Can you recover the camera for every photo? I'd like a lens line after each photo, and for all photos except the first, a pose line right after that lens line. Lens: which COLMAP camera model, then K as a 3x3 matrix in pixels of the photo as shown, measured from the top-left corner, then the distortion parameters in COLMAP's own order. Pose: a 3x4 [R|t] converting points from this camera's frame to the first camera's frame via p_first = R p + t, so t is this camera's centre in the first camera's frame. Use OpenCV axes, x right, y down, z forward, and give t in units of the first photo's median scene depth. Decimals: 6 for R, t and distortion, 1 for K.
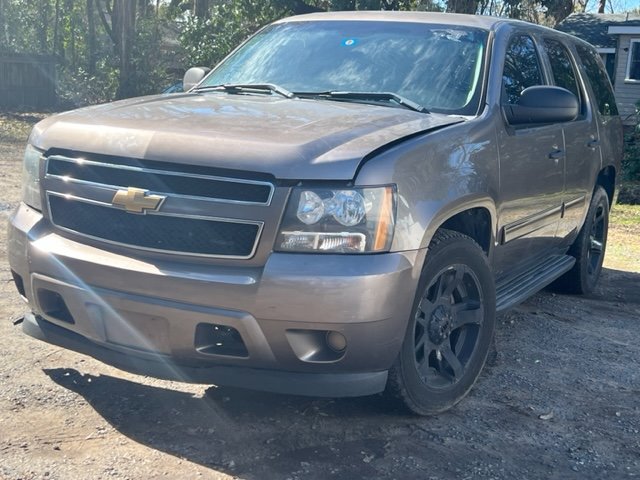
lens RADIAL K [[872.2, 0, 320.4], [0, 872.2, 239.2], [0, 0, 1]] dist [0.077133, 0.000000]
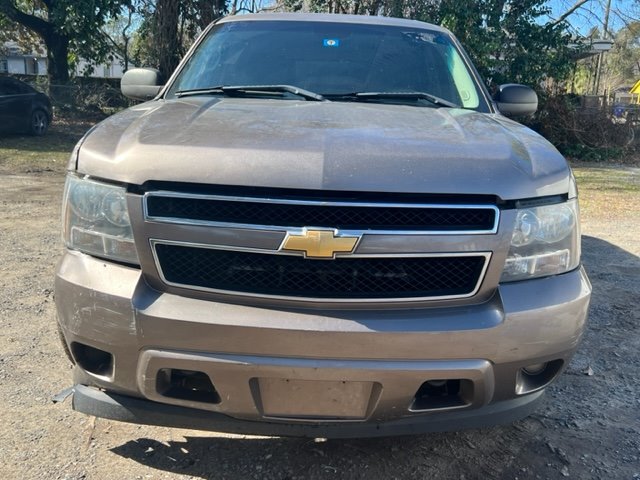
lens RADIAL K [[603.8, 0, 319.7], [0, 603.8, 241.2], [0, 0, 1]] dist [0.003991, 0.000000]
pose [[0.881021, -0.134107, 0.453671, -0.419690], [0.093825, 0.989462, 0.110282, -0.097132], [-0.463680, -0.054595, 0.884319, 0.480829]]
